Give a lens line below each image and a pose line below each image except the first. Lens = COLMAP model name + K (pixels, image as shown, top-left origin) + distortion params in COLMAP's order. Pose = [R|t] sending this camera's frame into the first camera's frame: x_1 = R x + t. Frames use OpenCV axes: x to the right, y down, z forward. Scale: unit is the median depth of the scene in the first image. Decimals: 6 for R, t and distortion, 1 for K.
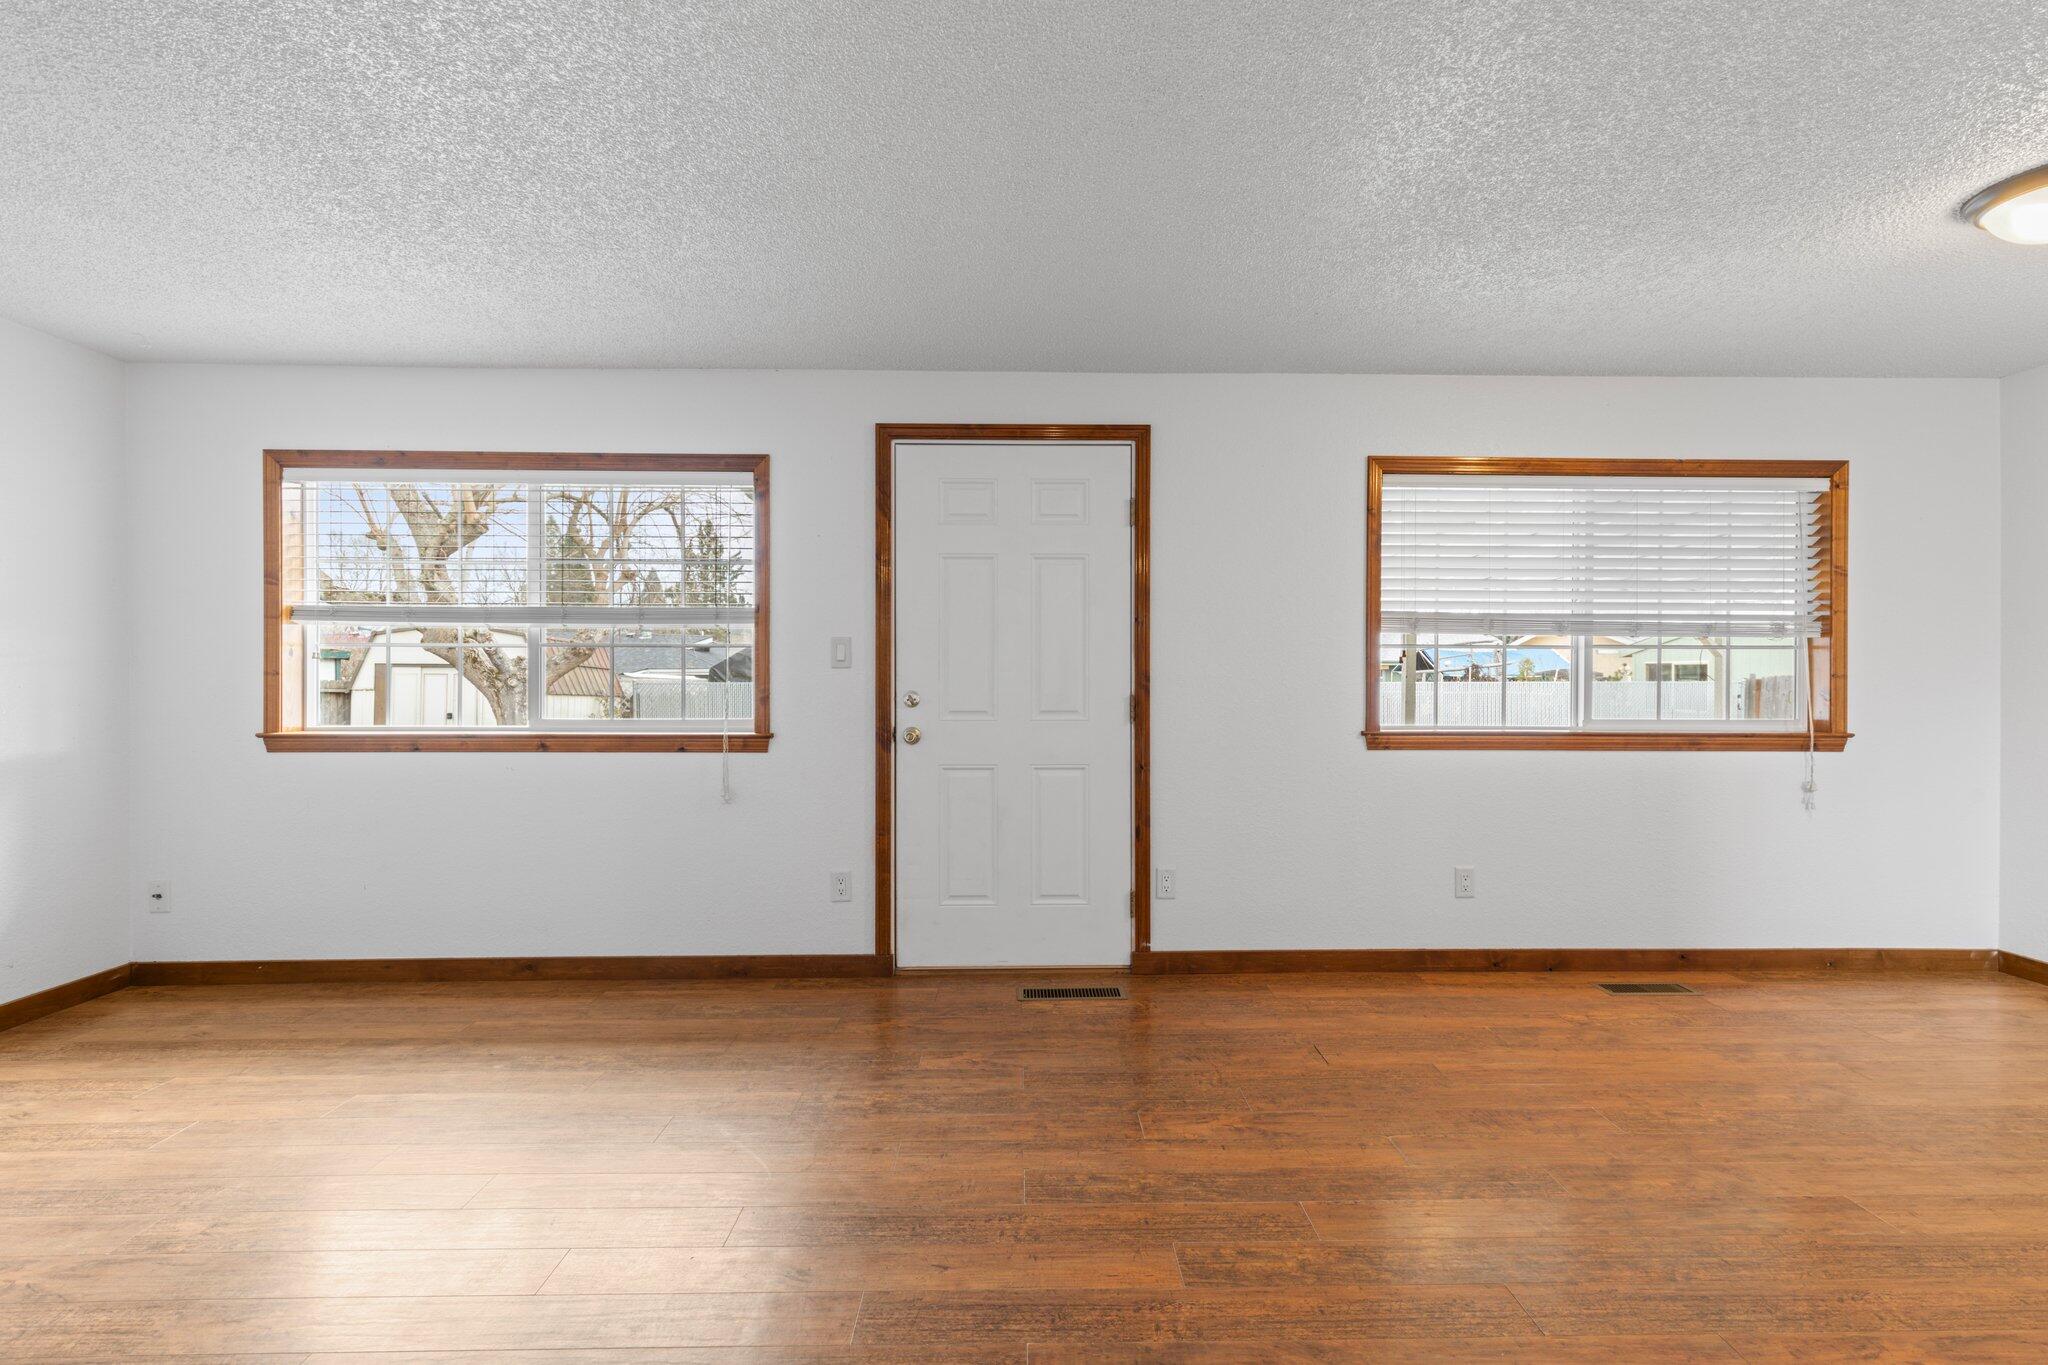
lens RADIAL K [[906.9, 0, 1033.7], [0, 906.9, 683.2], [0, 0, 1]] dist [0.004737, -0.000758]
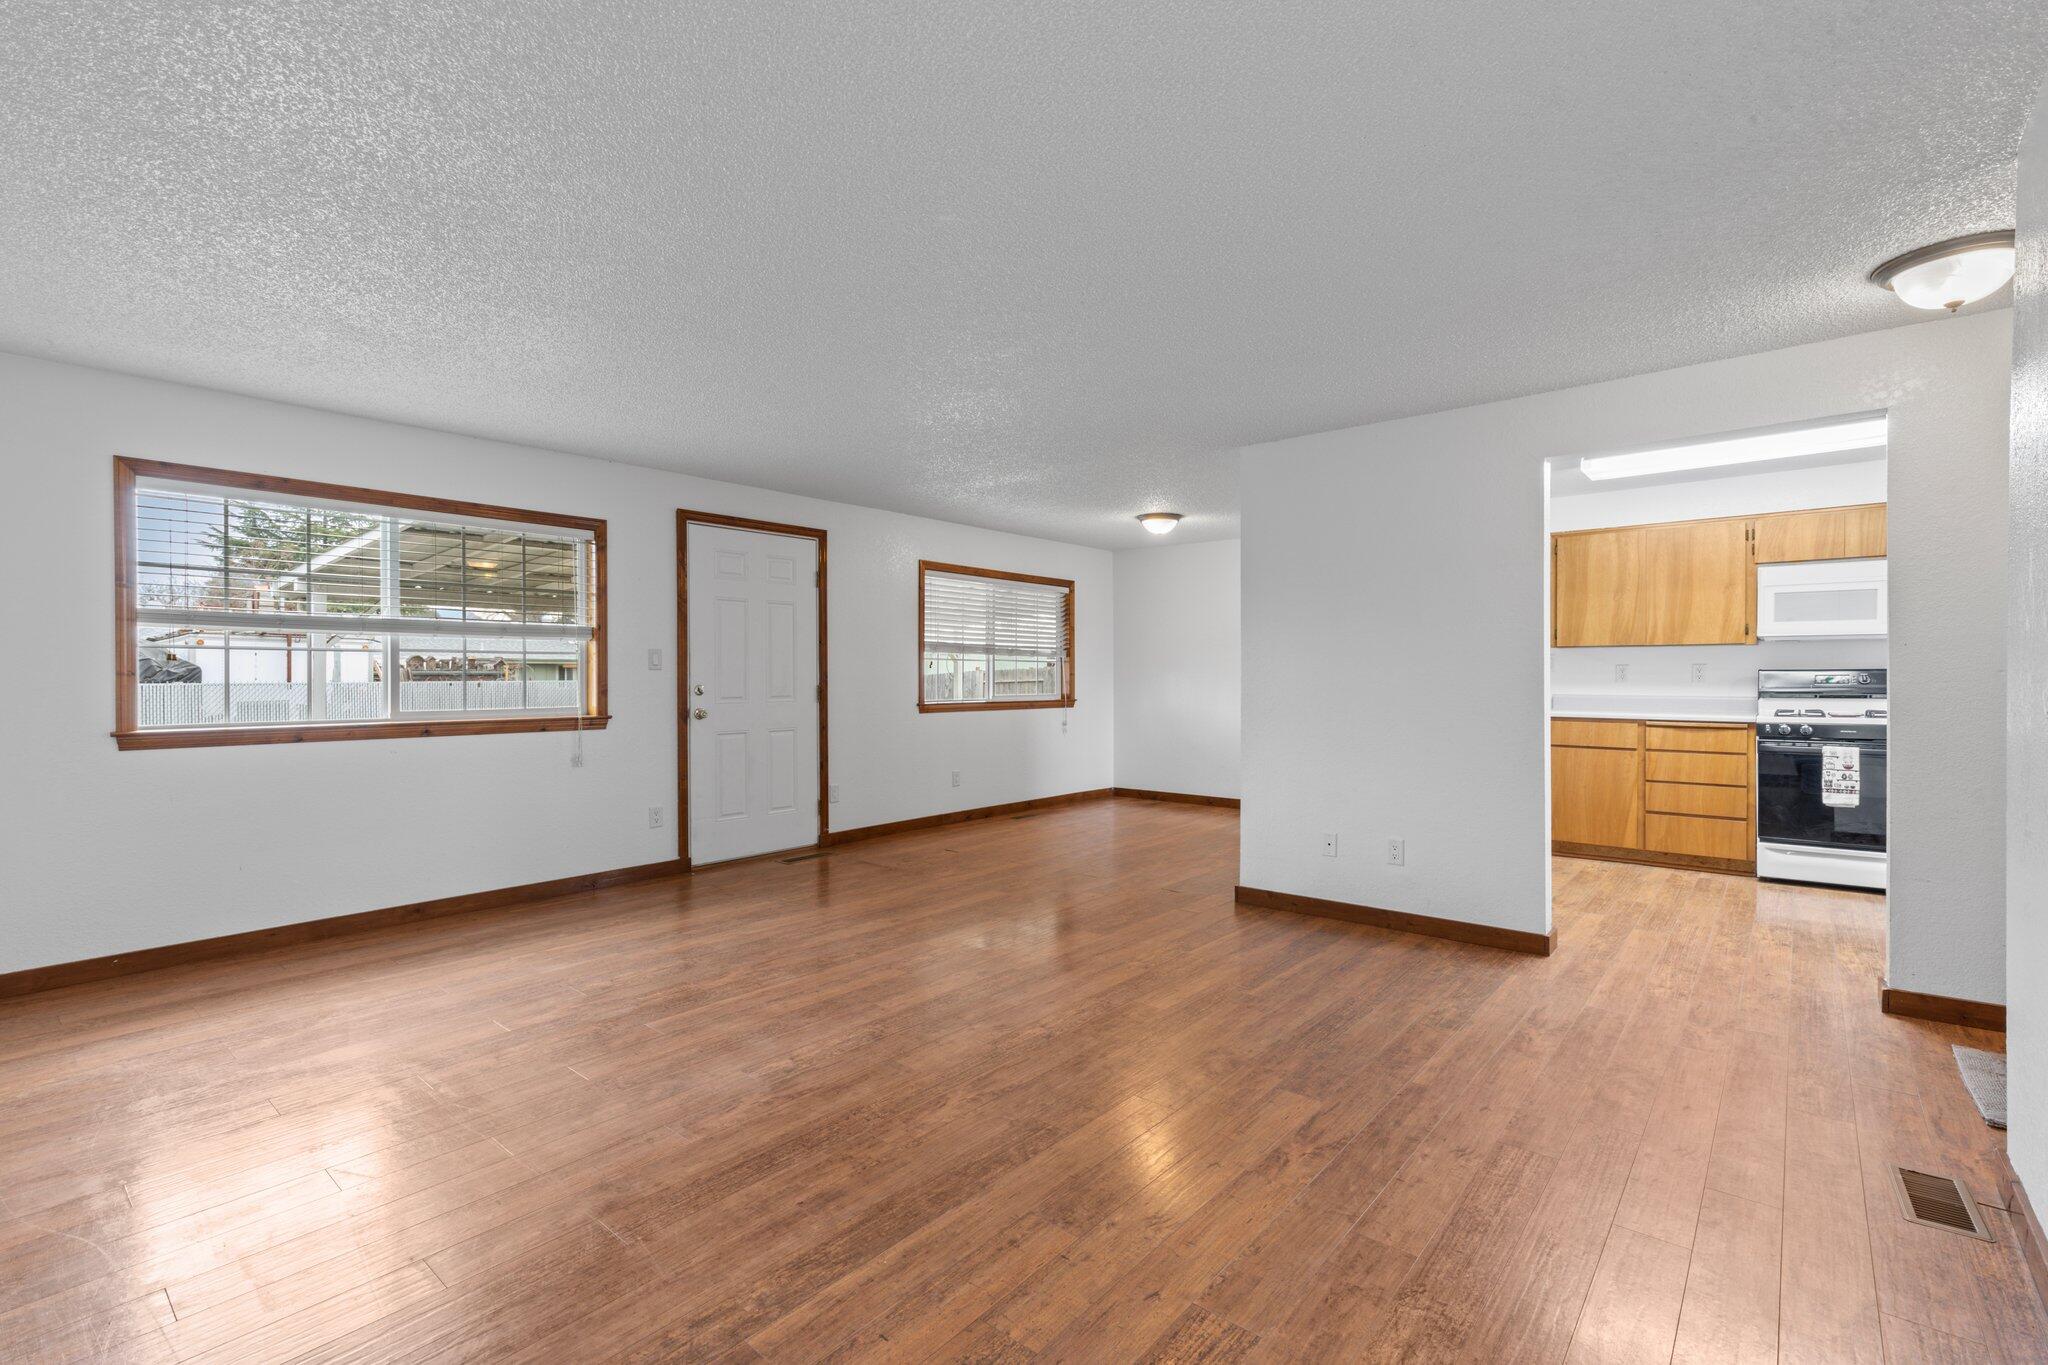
lens RADIAL K [[934.6, 0, 1024.0], [0, 934.6, 682.5], [0, 0, 1]] dist [0.009667, -0.000240]
pose [[0.660323, -0.007907, 0.750940, -0.964249], [0.007170, 0.999965, 0.004224, 0.001803], [-0.750948, 0.002595, 0.660356, -0.464327]]
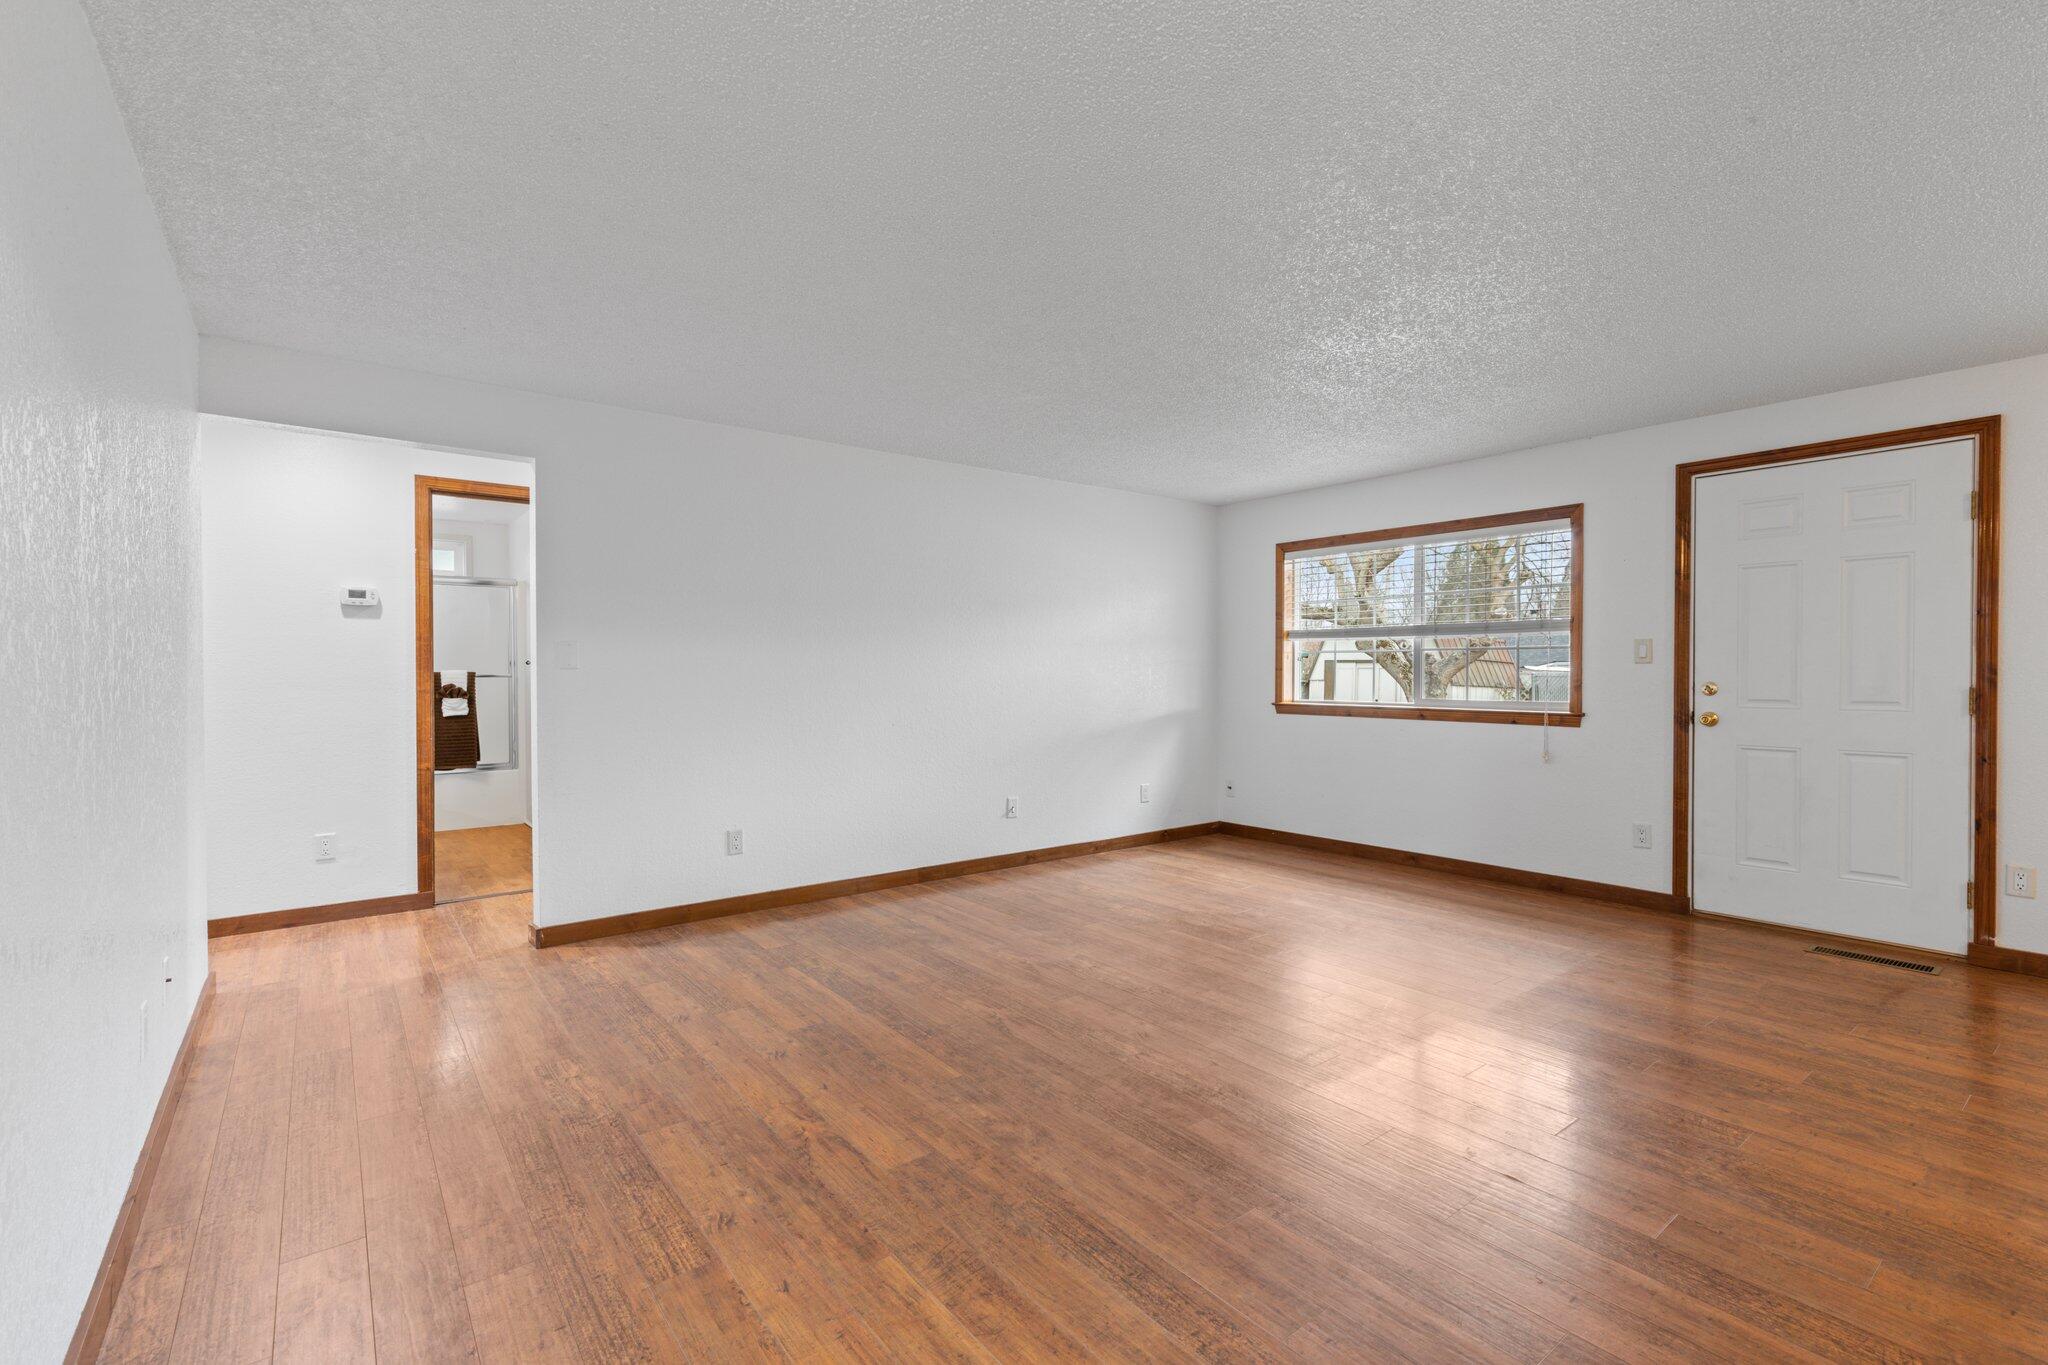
lens RADIAL K [[906.9, 0, 1033.7], [0, 906.9, 683.2], [0, 0, 1]] dist [0.004737, -0.000758]
pose [[0.593212, 0.008817, -0.804998, 0.303837], [-0.002539, 0.999956, 0.009081, 0.001578], [0.805043, -0.003343, 0.593208, -0.435888]]
